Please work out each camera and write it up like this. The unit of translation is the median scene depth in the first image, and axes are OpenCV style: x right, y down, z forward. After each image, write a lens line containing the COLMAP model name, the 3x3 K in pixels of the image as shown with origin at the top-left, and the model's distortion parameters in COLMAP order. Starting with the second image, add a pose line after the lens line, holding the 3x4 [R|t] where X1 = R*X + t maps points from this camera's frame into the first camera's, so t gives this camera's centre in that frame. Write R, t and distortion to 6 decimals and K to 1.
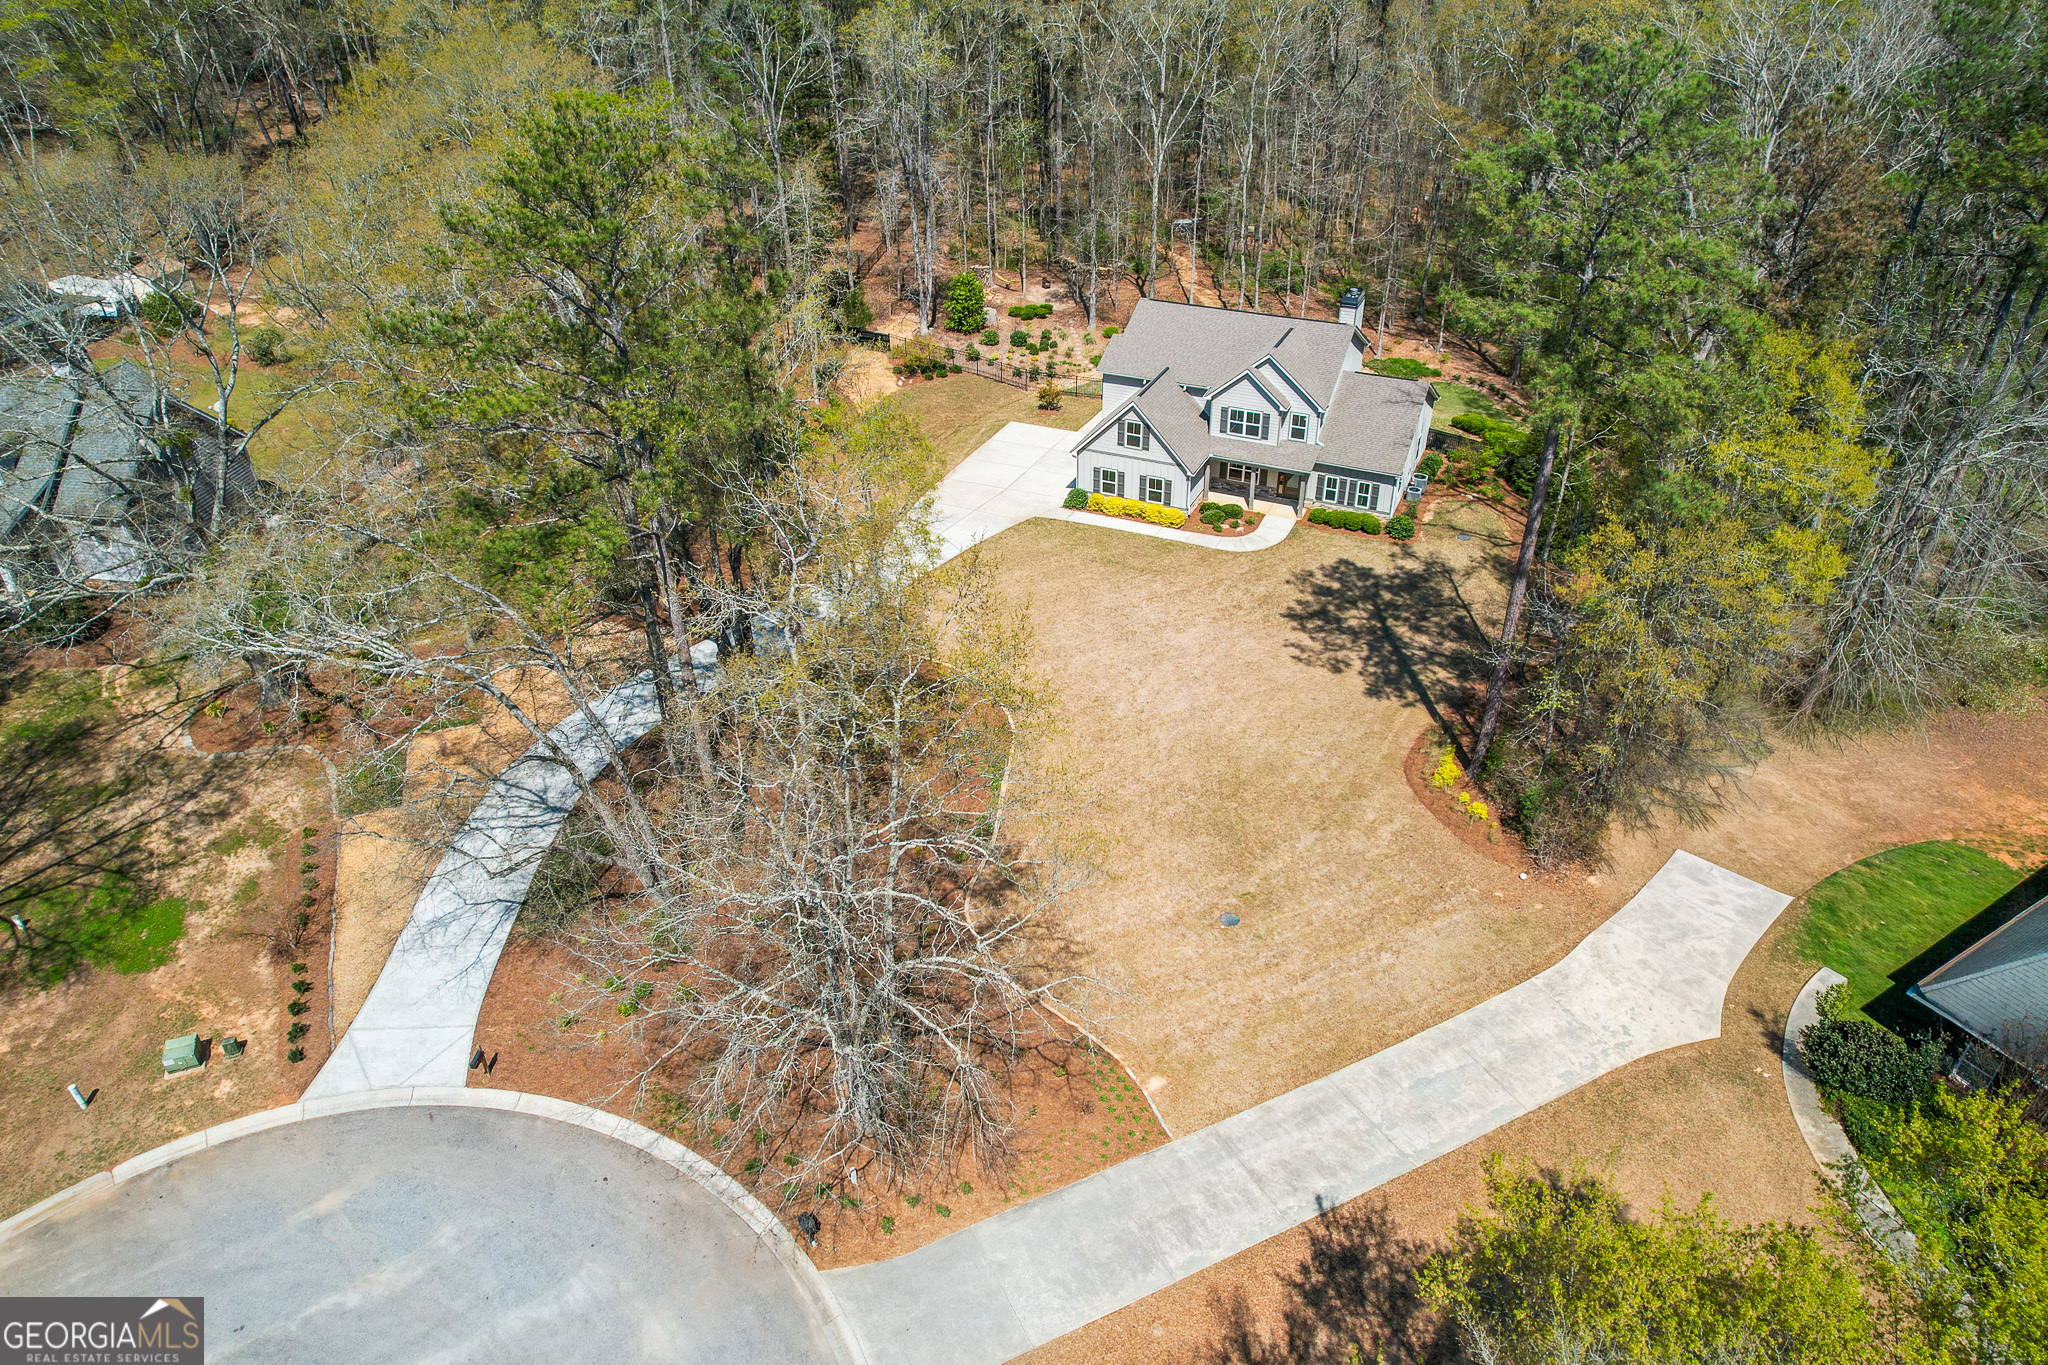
lens RADIAL K [[1299.4, 0, 1039.9], [0, 1299.4, 662.4], [0, 0, 1]] dist [-0.038518, 0.001016]
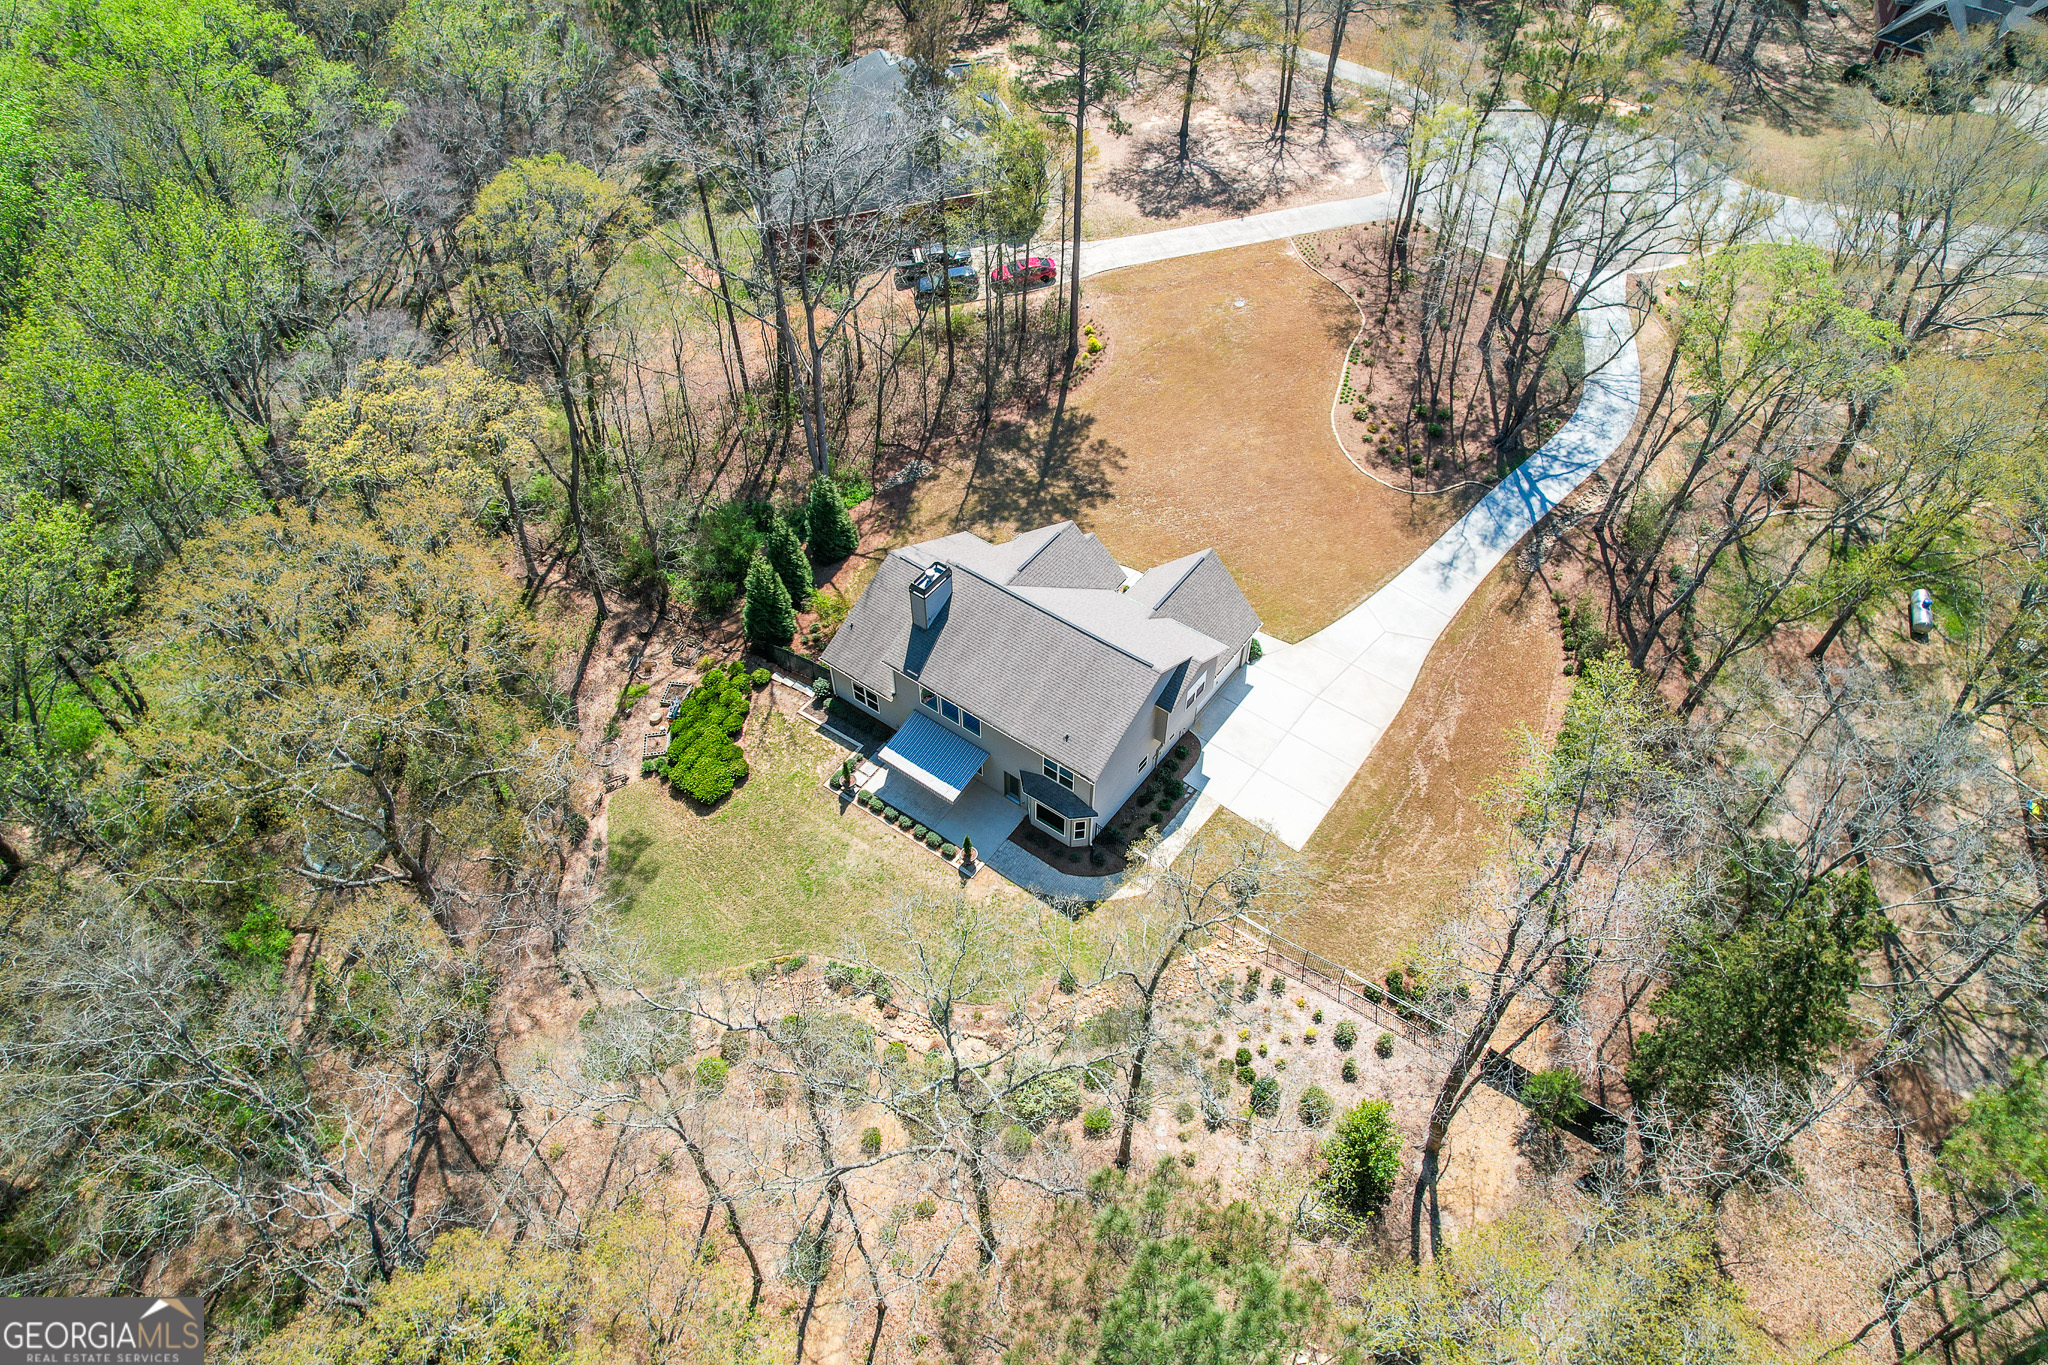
lens RADIAL K [[1340.9, 0, 1024.0], [0, 1340.9, 682.5], [0, 0, 1]] dist [-0.044508, 0.002601]
pose [[-0.975865, -0.155362, 0.153461, 0.035444], [0.127784, 0.163604, 0.978215, -1.169154], [-0.177085, 0.974216, -0.139803, 1.220227]]
